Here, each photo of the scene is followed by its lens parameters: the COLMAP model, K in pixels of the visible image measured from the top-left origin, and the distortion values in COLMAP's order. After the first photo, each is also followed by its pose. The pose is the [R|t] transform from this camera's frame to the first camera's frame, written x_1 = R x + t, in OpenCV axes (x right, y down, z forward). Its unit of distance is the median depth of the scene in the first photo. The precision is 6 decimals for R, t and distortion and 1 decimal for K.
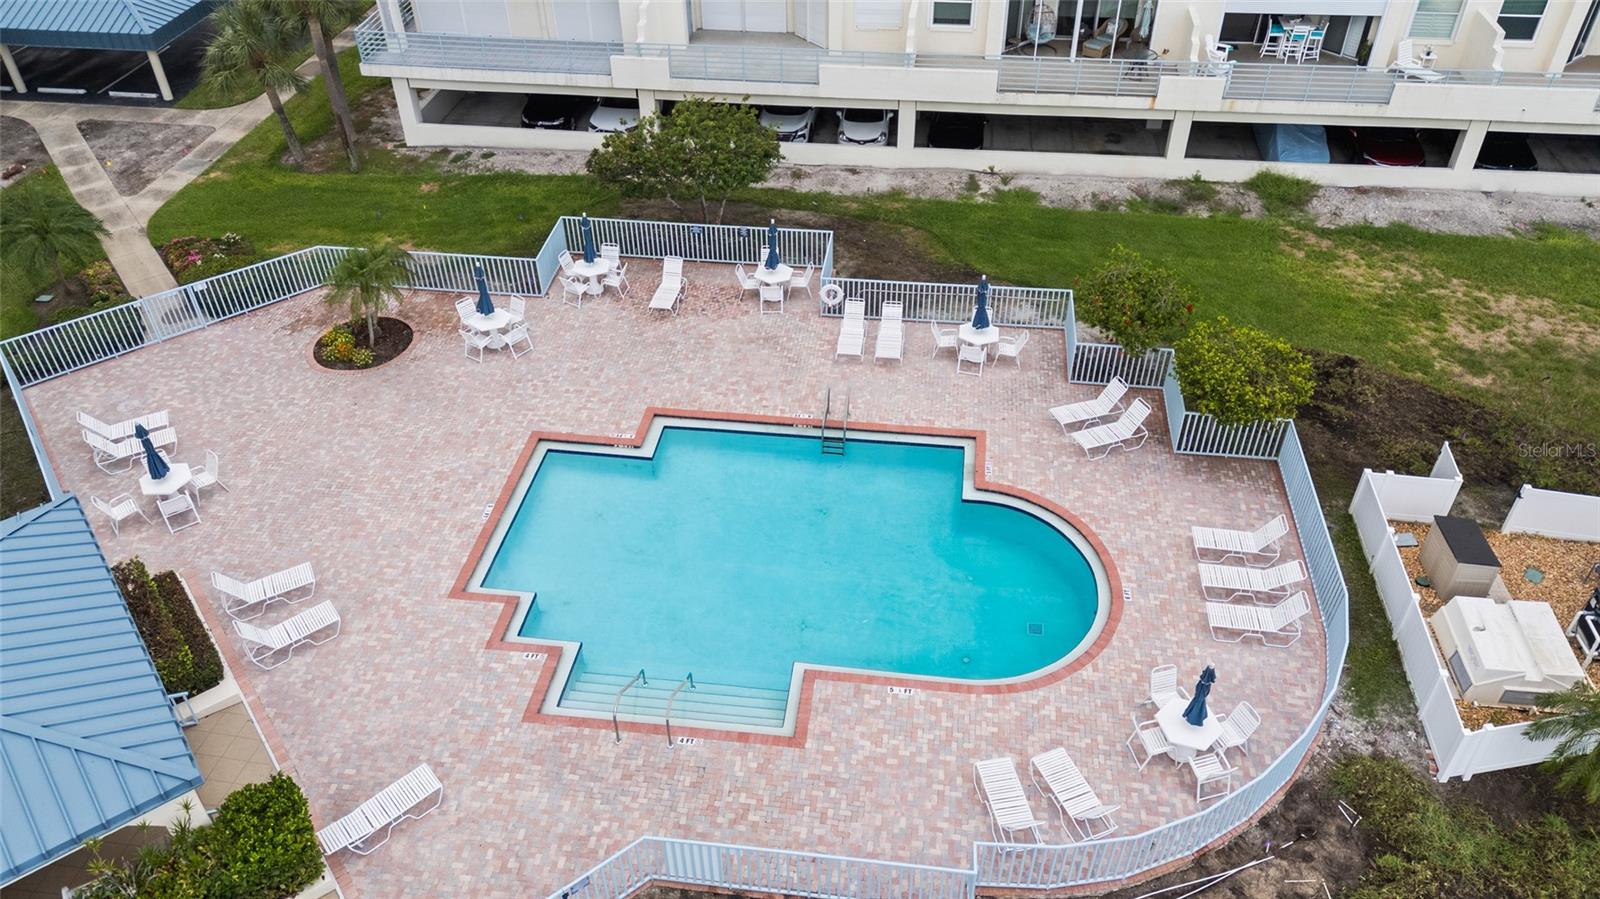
lens RADIAL K [[1171.1, 0, 800.0], [0, 1171.1, 449.5], [0, 0, 1]] dist [0.007769, -0.001020]
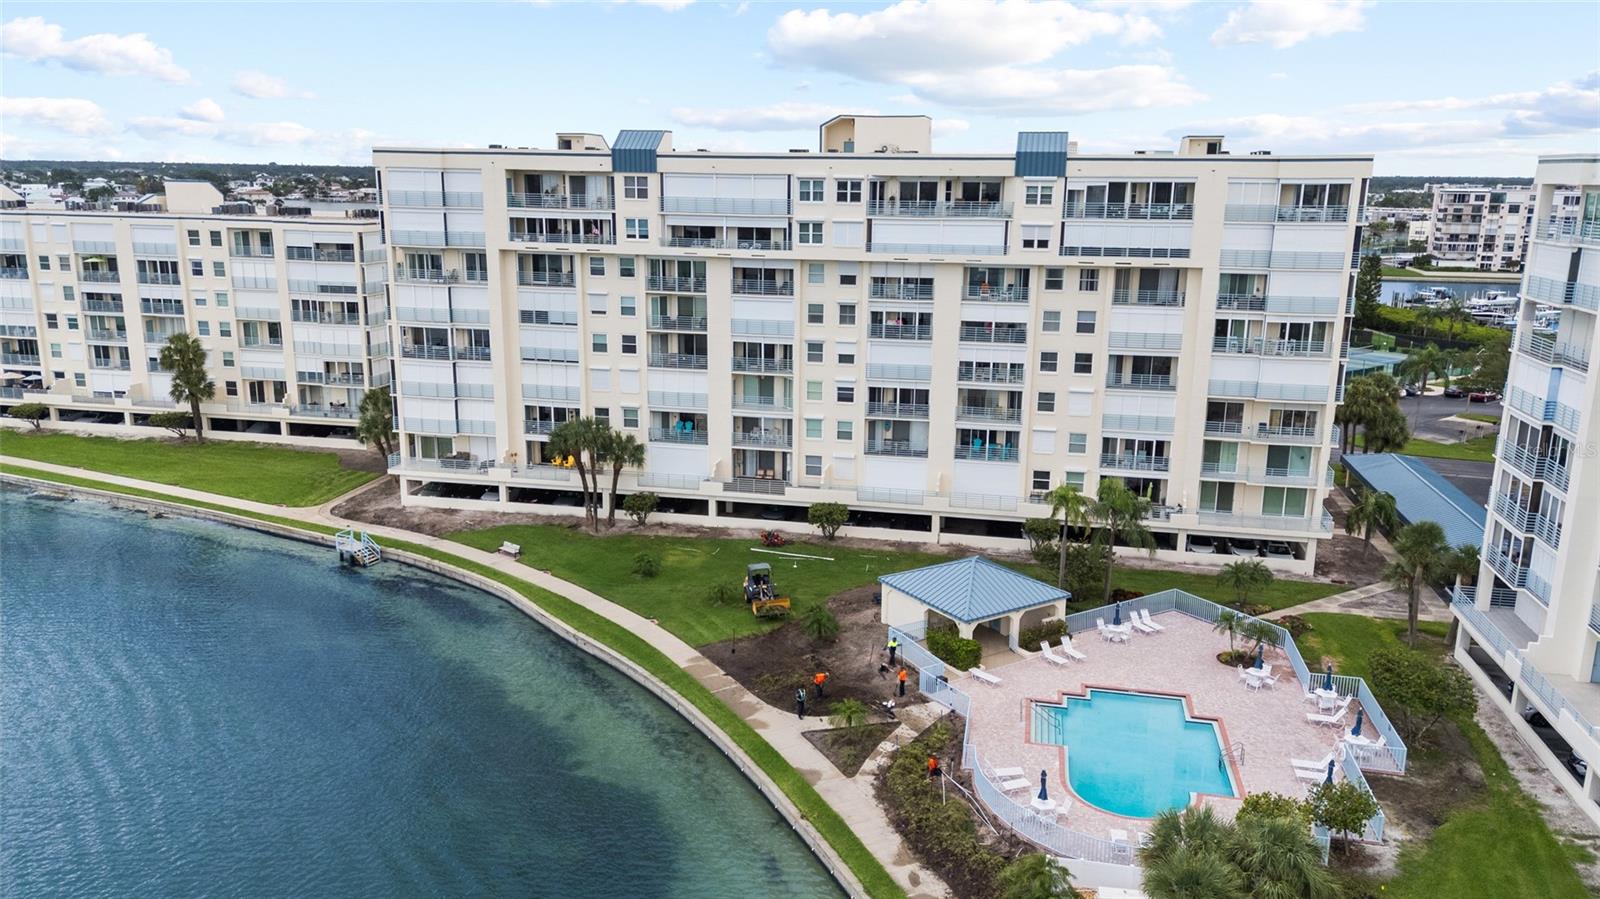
lens RADIAL K [[1171.1, 0, 800.0], [0, 1171.1, 449.5], [0, 0, 1]] dist [0.007769, -0.001020]
pose [[-0.080037, 0.231785, -0.969469, 1.678384], [-0.632052, 0.740265, 0.229167, -0.359568], [0.770781, 0.631097, 0.087252, -0.047647]]
